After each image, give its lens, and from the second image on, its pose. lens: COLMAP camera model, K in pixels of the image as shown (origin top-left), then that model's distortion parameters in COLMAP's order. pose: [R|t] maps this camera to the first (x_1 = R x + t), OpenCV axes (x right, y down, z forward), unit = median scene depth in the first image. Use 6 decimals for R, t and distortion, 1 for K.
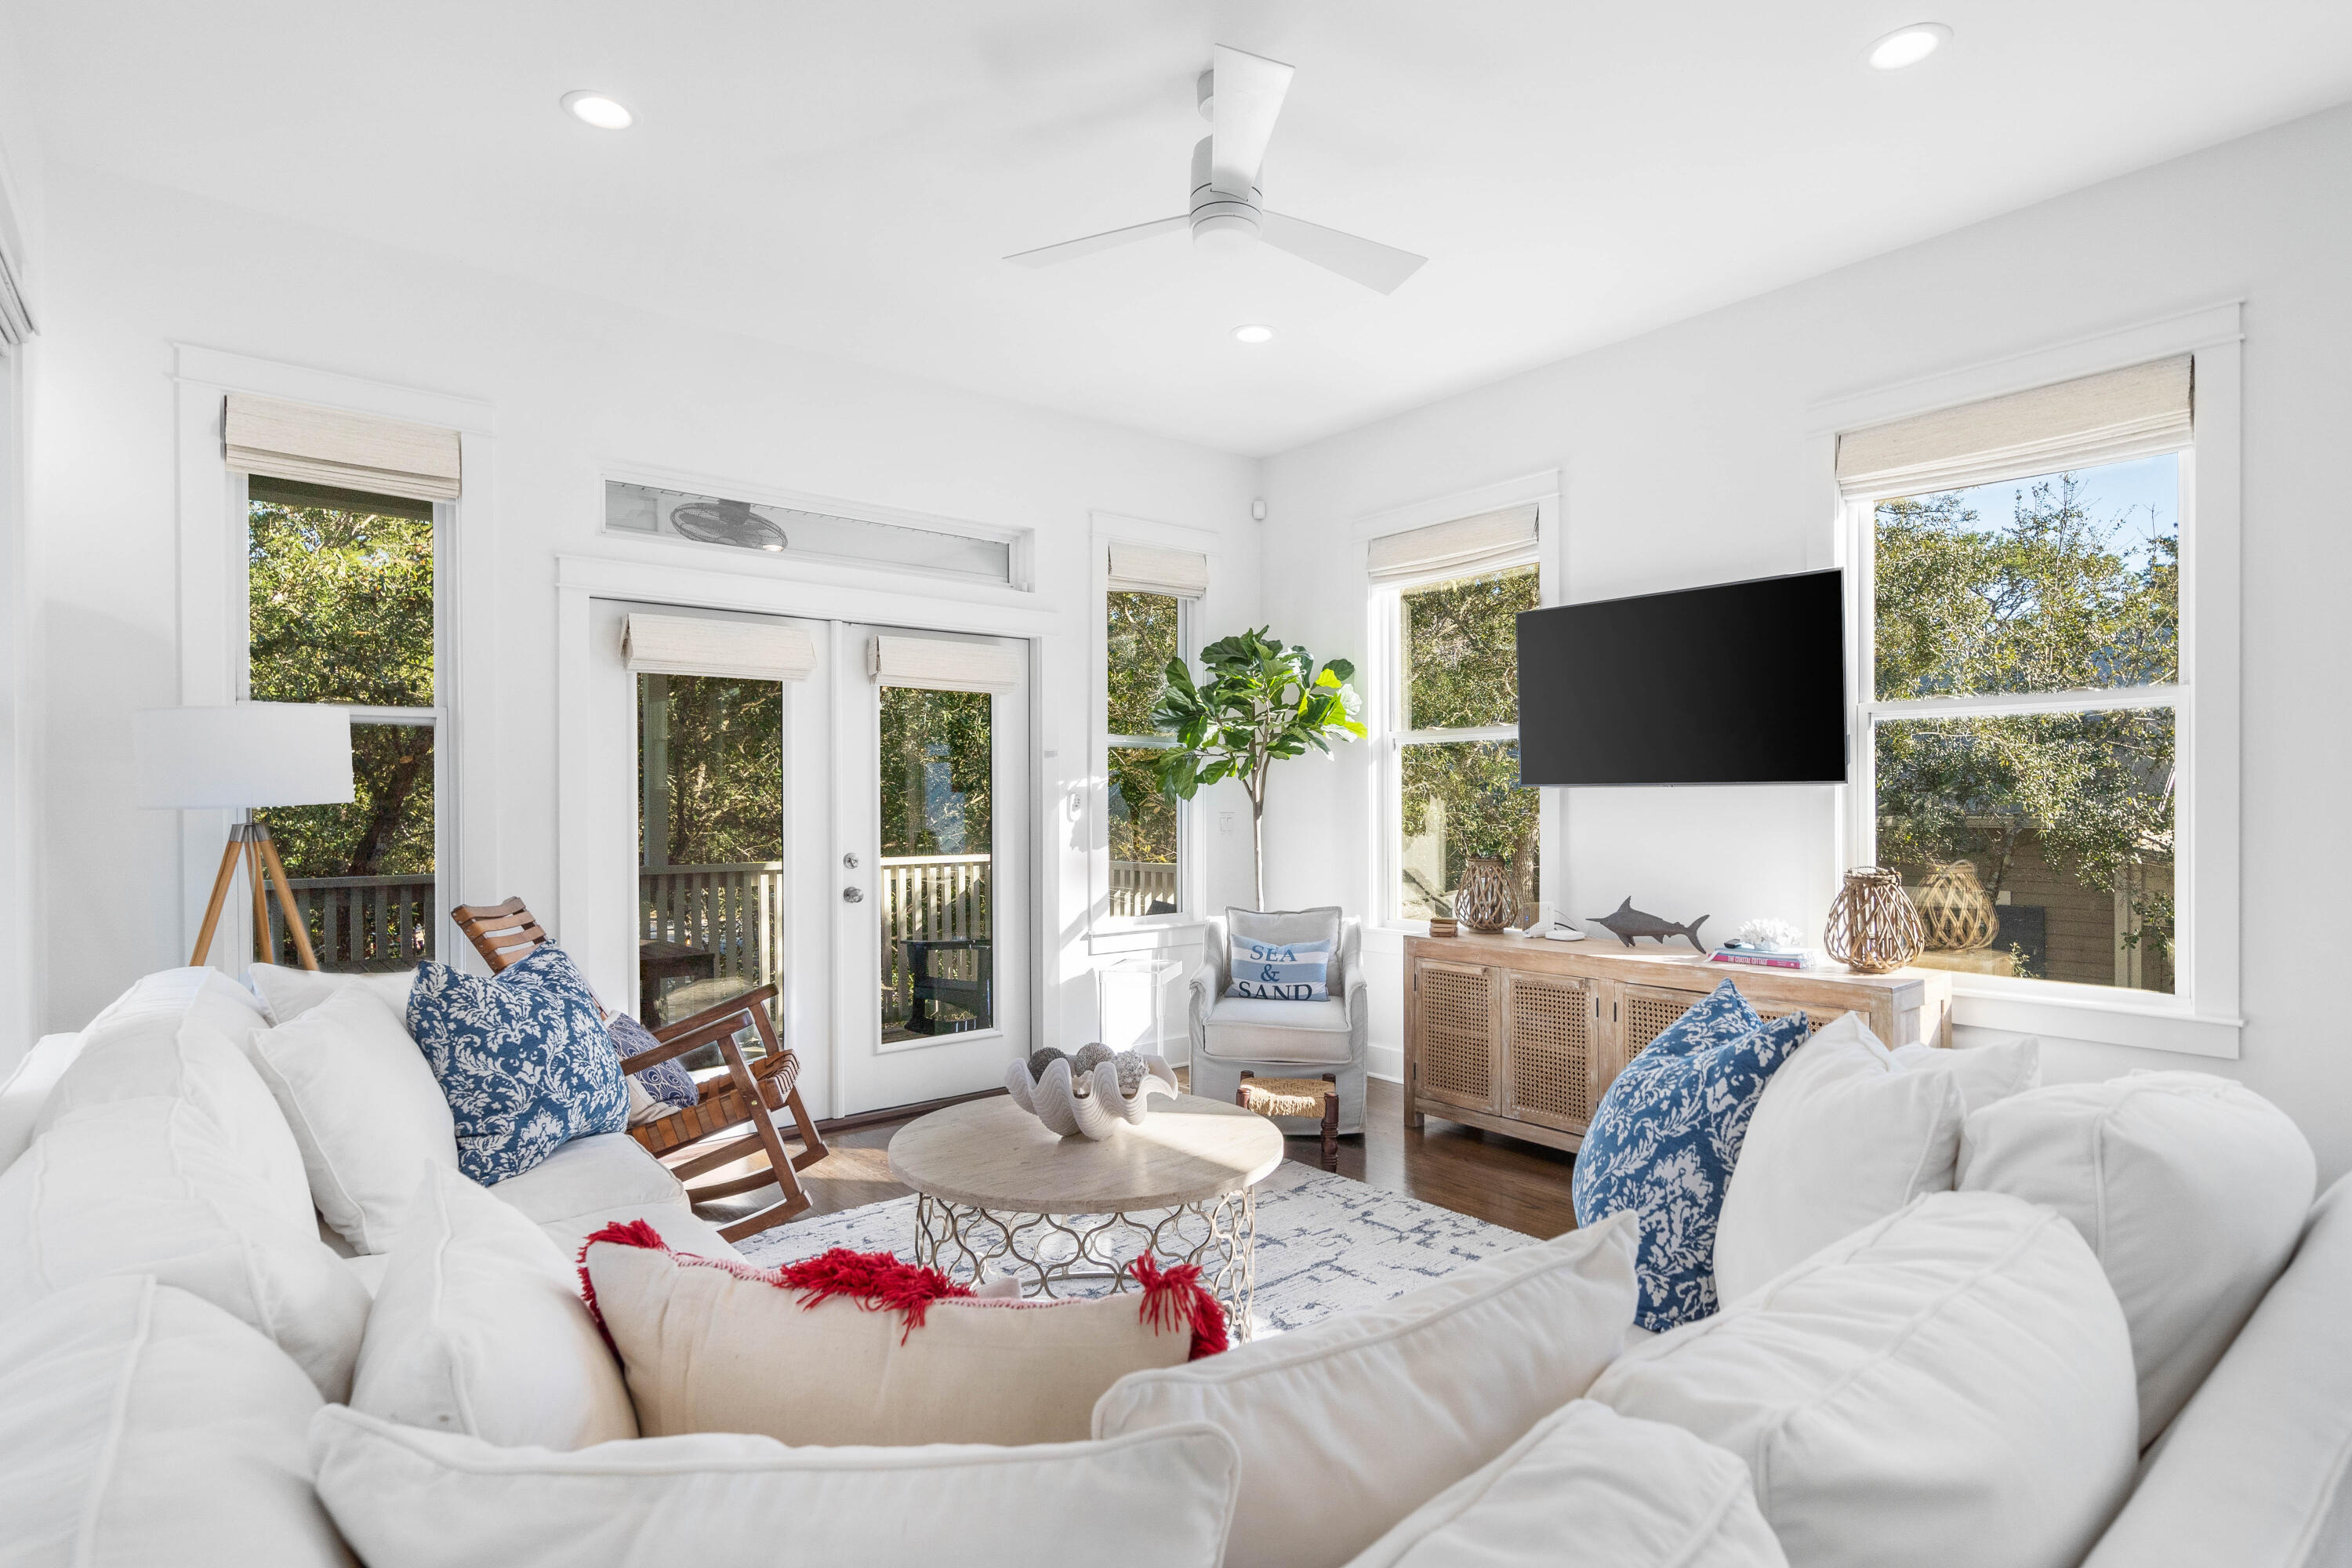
lens RADIAL K [[1165.0, 0, 1172.6], [0, 1165.0, 797.5], [0, 0, 1]] dist [0.001481, 0.001433]
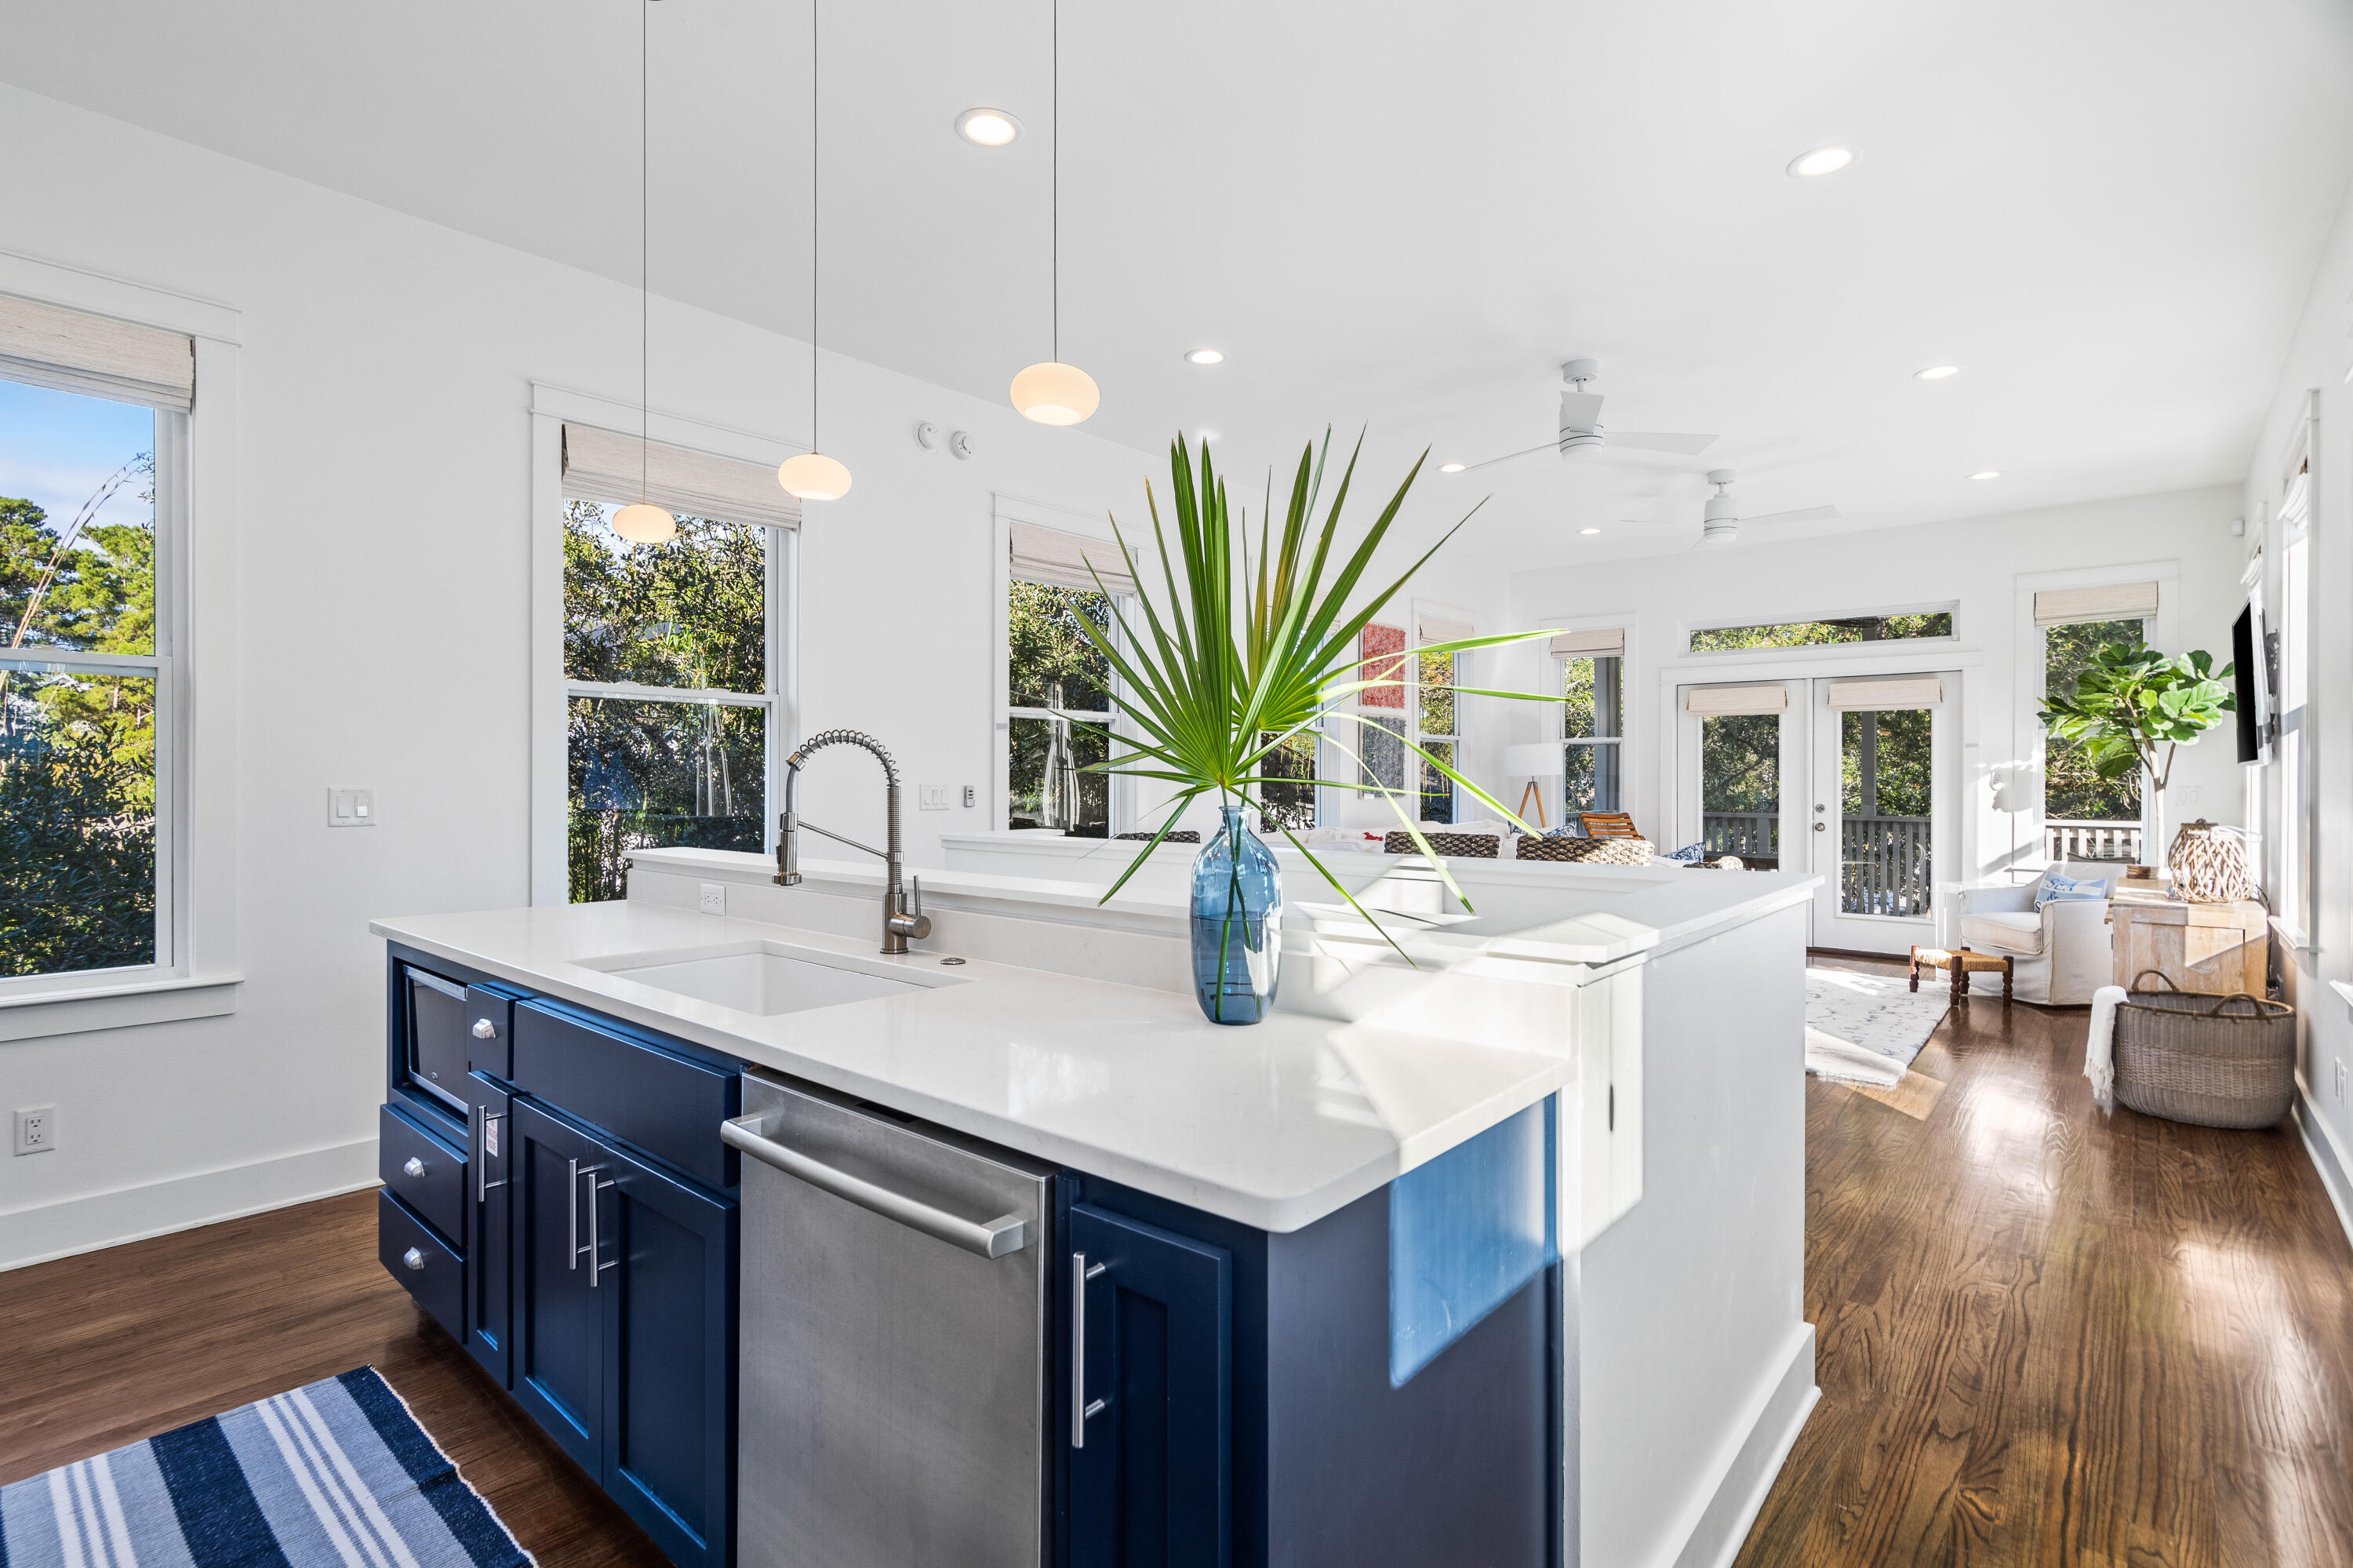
lens RADIAL K [[1106.6, 0, 1169.2], [0, 1106.6, 783.9], [0, 0, 1]] dist [0.002884, -0.000065]
pose [[0.175033, 0.009258, -0.984519, 1.275880], [-0.002748, 0.999956, 0.008915, 0.003018], [0.984559, 0.001145, 0.175051, -0.316062]]
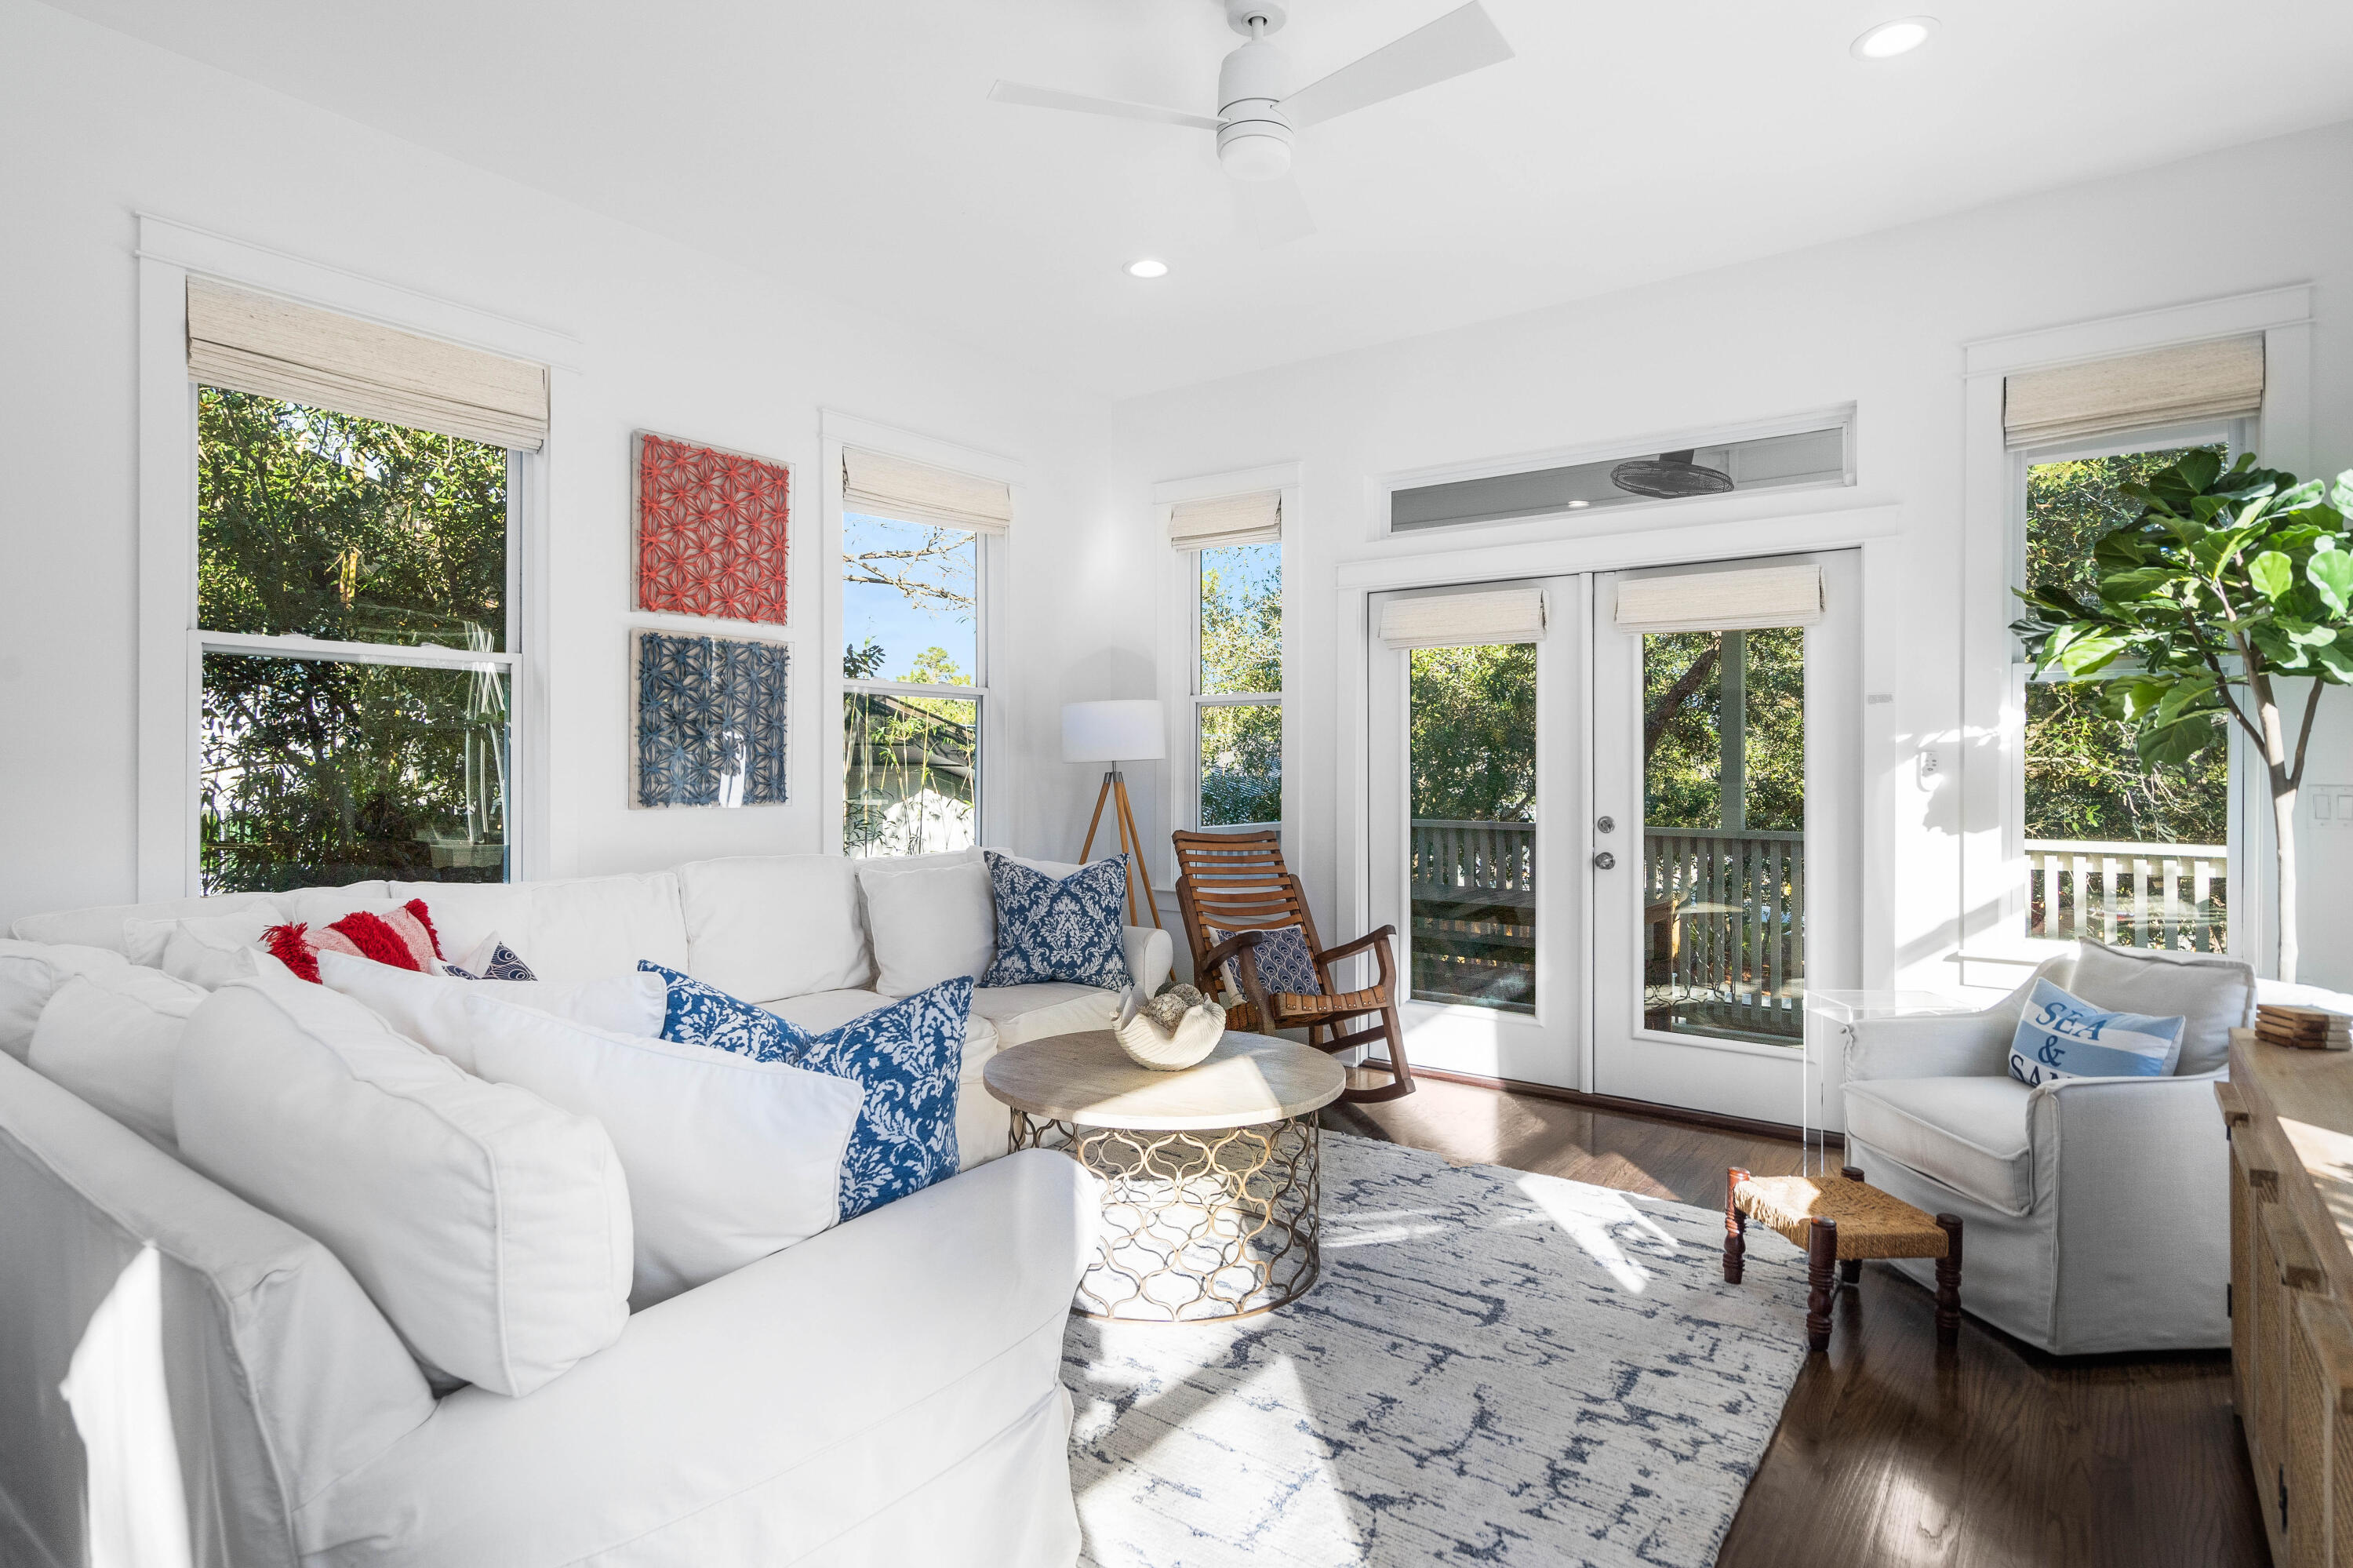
lens RADIAL K [[1218.4, 0, 1173.1], [0, 1218.4, 769.0], [0, 0, 1]] dist [0.005650, 0.002198]
pose [[0.248783, 0.006836, -0.968535, 0.597453], [-0.002428, 0.999976, 0.006434, 0.003948], [0.968556, 0.000751, 0.248793, 0.423633]]
